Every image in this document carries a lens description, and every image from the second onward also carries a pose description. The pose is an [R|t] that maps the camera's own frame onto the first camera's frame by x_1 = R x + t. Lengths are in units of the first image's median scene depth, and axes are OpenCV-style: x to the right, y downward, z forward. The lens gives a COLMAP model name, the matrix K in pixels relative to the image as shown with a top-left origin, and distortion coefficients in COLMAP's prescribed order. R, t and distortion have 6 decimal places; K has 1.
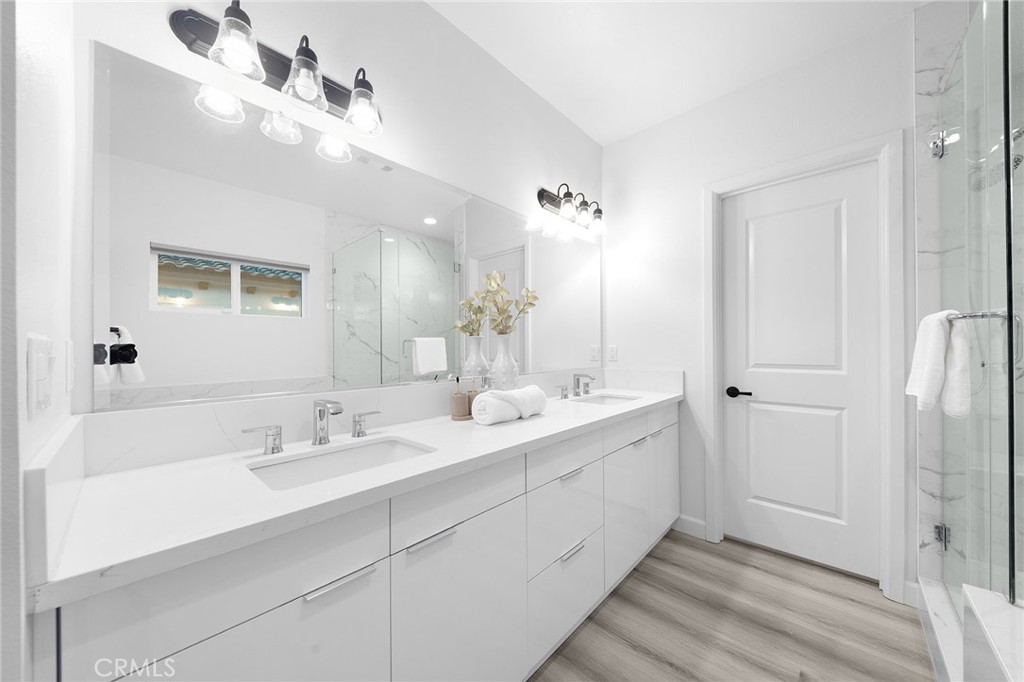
lens RADIAL K [[359.4, 0, 511.8], [0, 359.4, 348.6], [0, 0, 1]] dist [-0.001121, -0.001462]
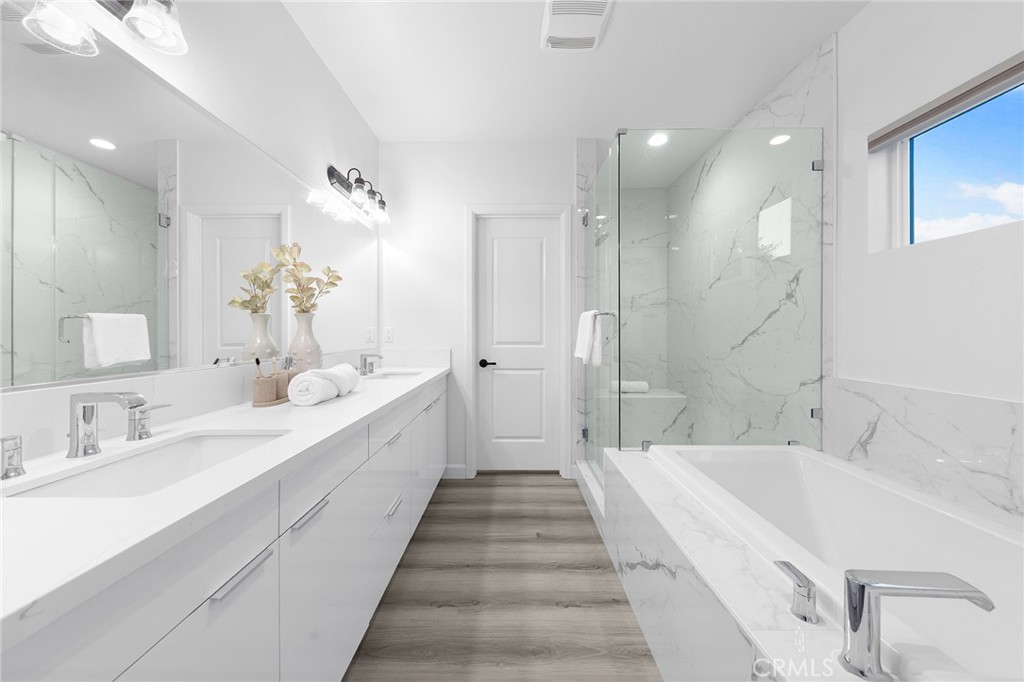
lens RADIAL K [[351.0, 0, 512.5], [0, 351.0, 334.9], [0, 0, 1]] dist [0.000582, -0.001447]
pose [[0.735369, 0.001208, 0.677666, -0.232414], [-0.002848, 0.999995, 0.001308, 0.014357], [-0.677661, -0.002891, 0.735369, -0.050895]]
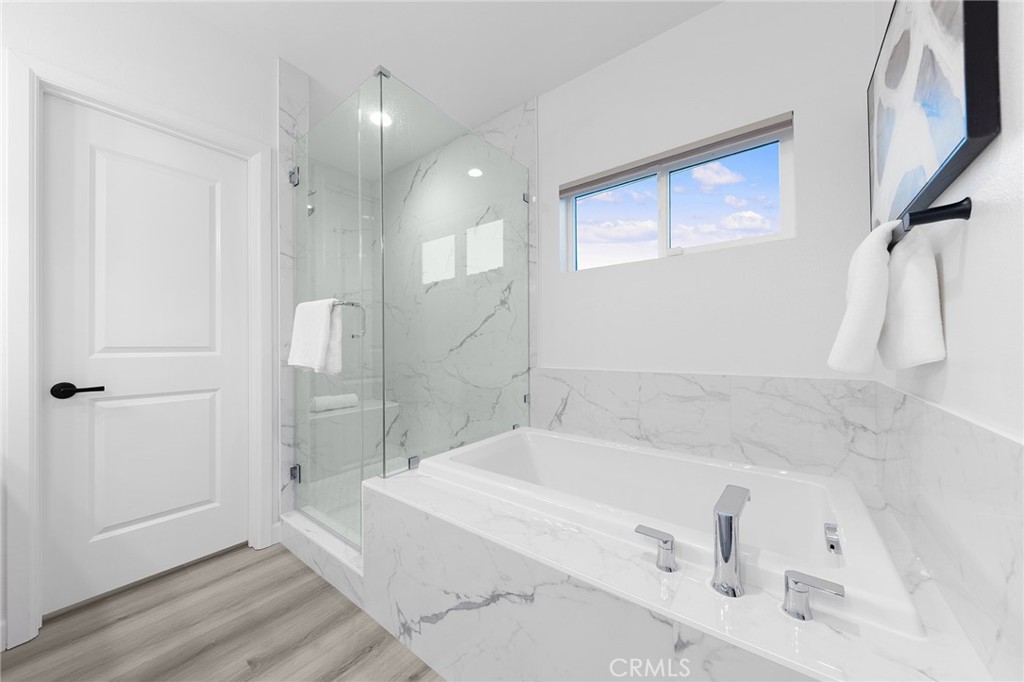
lens RADIAL K [[351.0, 0, 517.8], [0, 351.0, 343.4], [0, 0, 1]] dist [0.000582, -0.001447]
pose [[-0.098731, 0.011021, 0.995053, -0.135293], [0.011214, 0.999887, -0.009962, 0.057685], [-0.995051, 0.010175, -0.098844, 0.262511]]
